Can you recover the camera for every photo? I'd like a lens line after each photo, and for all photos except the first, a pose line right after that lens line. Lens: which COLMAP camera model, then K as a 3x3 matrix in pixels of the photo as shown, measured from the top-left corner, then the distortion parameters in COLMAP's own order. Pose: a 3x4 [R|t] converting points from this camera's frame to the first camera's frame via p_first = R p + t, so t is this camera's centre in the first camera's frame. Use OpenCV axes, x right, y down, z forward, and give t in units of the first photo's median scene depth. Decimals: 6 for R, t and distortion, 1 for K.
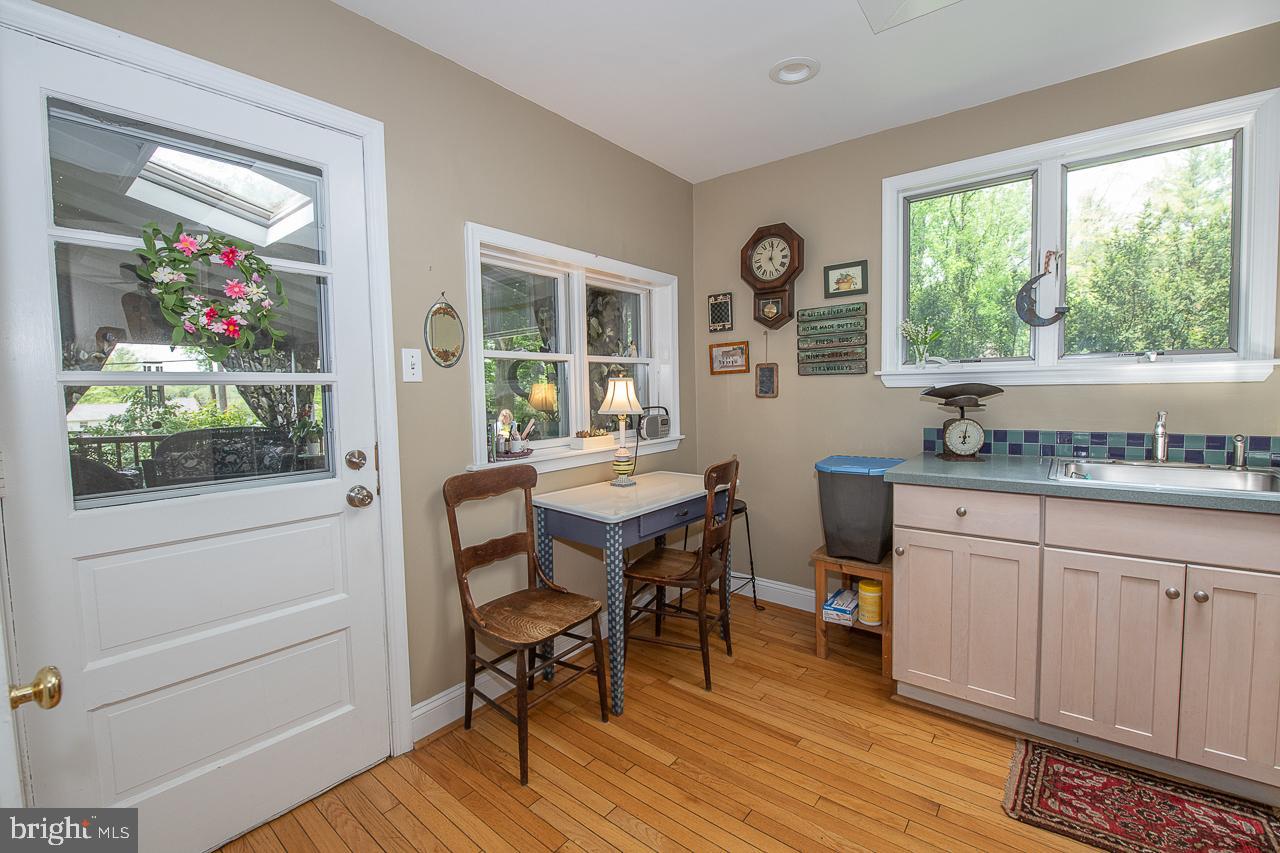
lens RADIAL K [[559.1, 0, 637.9], [0, 559.1, 423.7], [0, 0, 1]] dist [-0.002474, -0.000248]
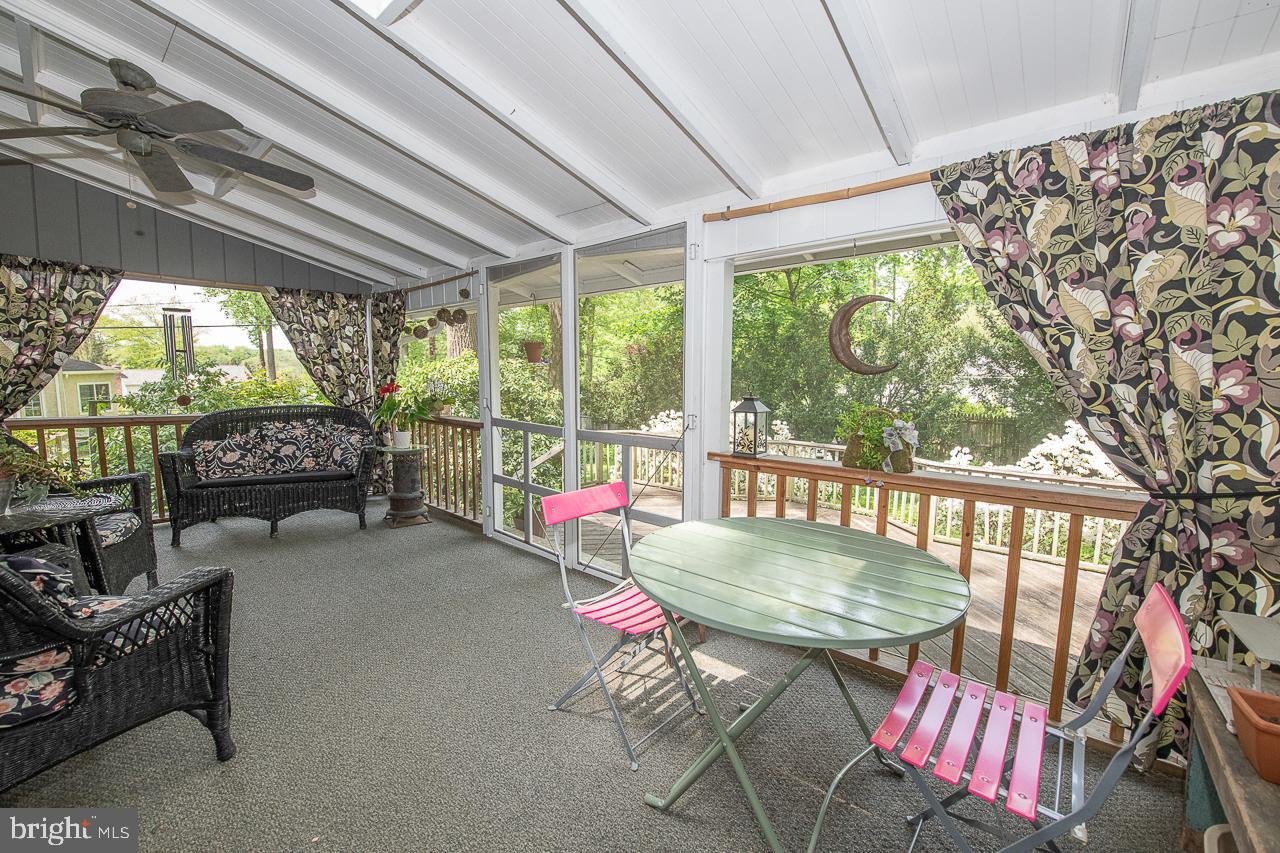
lens RADIAL K [[509.6, 0, 643.0], [0, 509.6, 421.7], [0, 0, 1]] dist [-0.015283, -0.002417]
pose [[0.999695, 0.024308, -0.004445, -0.279113], [-0.024086, 0.998717, 0.044544, -0.013115], [0.005522, -0.044423, 0.998998, 0.367510]]
